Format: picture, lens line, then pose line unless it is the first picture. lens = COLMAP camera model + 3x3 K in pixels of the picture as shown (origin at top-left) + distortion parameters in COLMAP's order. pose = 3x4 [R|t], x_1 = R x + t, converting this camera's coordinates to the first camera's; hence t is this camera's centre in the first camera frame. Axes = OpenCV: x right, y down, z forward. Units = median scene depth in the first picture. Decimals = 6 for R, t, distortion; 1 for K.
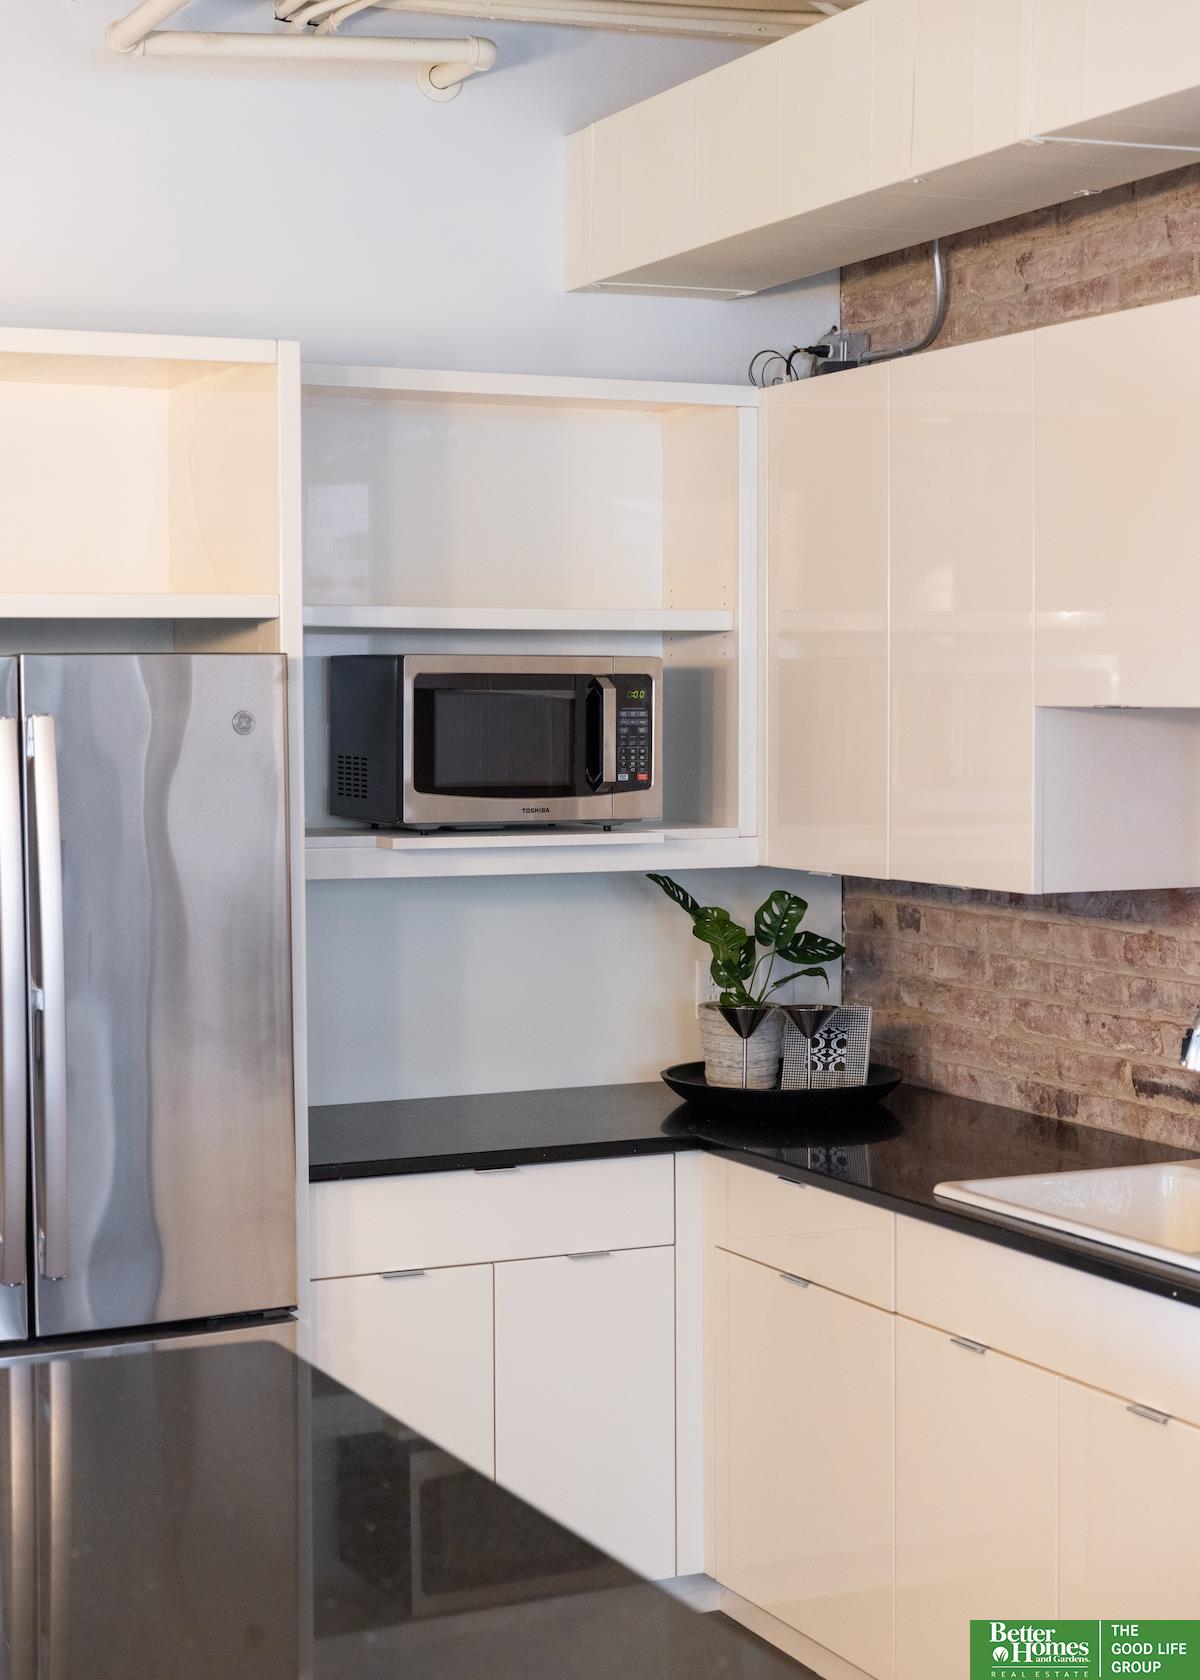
lens RADIAL K [[2795.0, 0, 597.9], [0, 2795.0, 845.7], [0, 0, 1]] dist [0.060977, 0.000000]
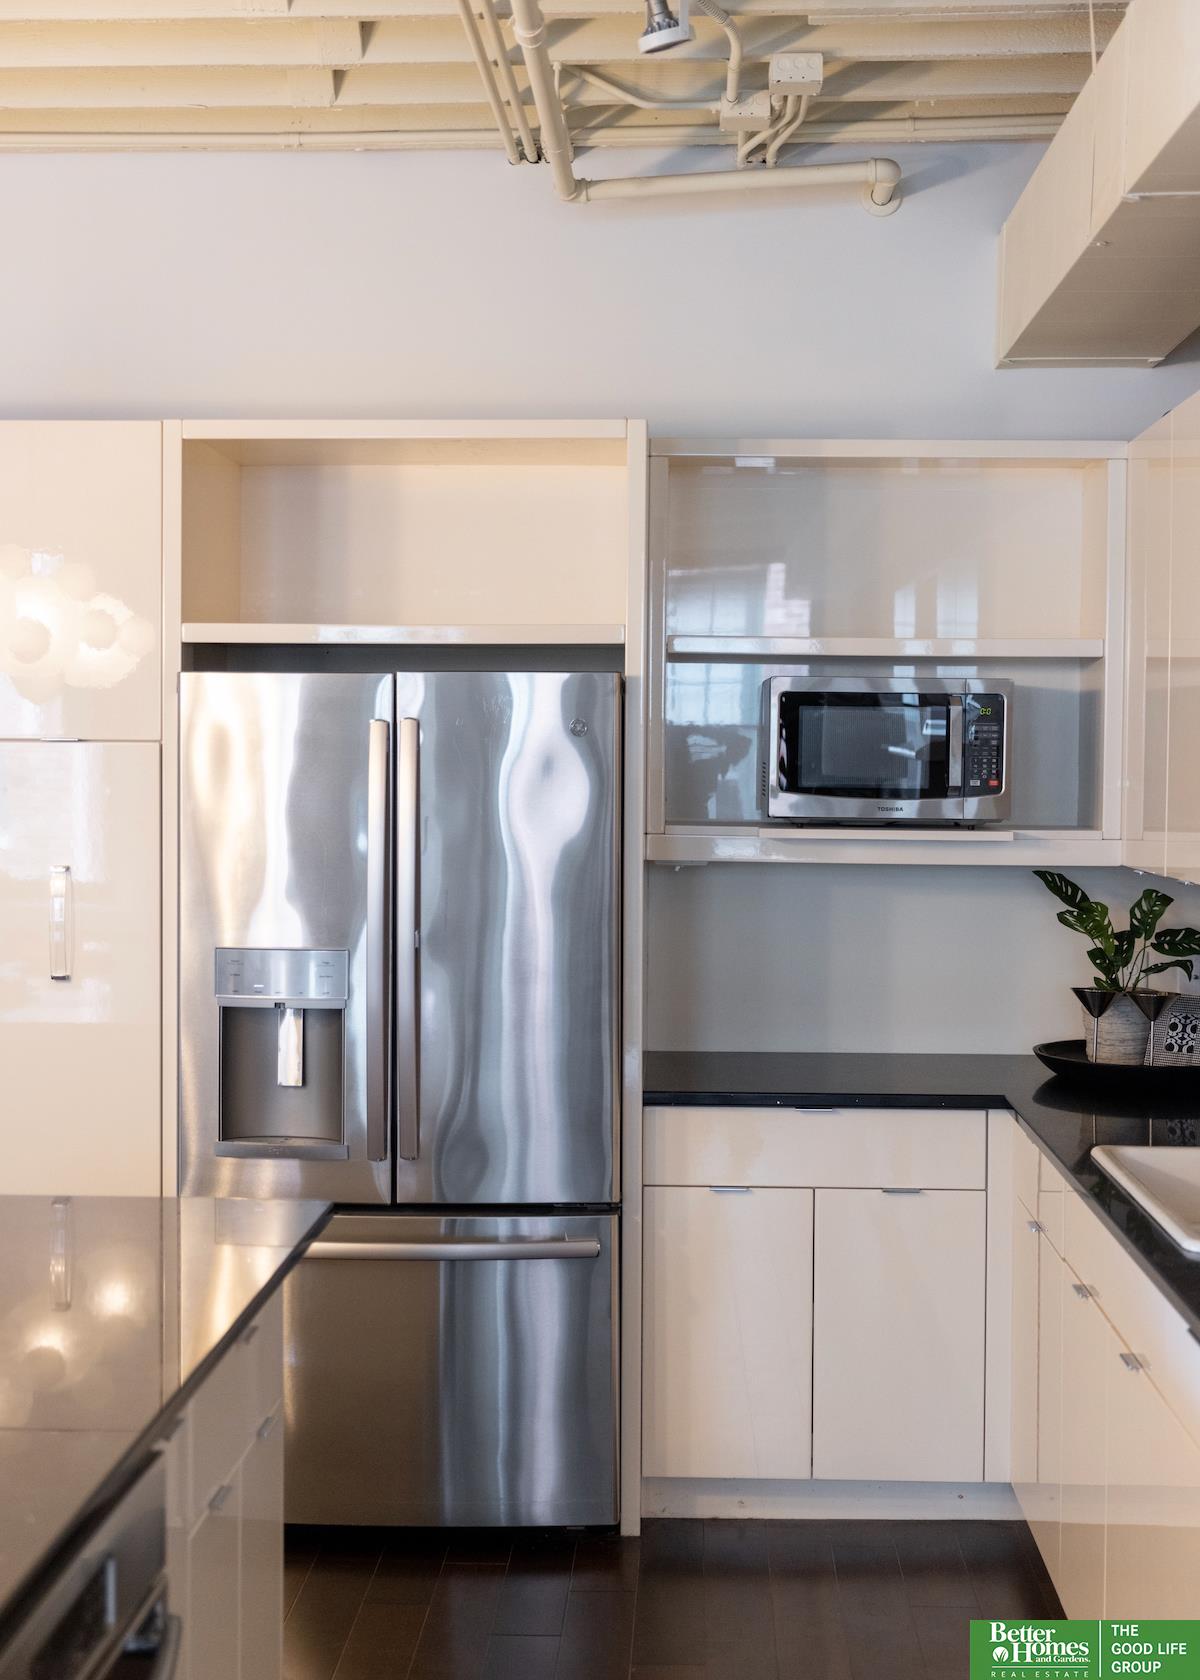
lens RADIAL K [[2345.2, 0, 602.9], [0, 2345.2, 835.3], [0, 0, 1]] dist [0.000533, 0.000000]
pose [[0.894081, 0.029434, -0.446937, 0.290663], [-0.035462, 0.999358, -0.005125, 0.007100], [0.446499, 0.020432, 0.894551, 0.062304]]
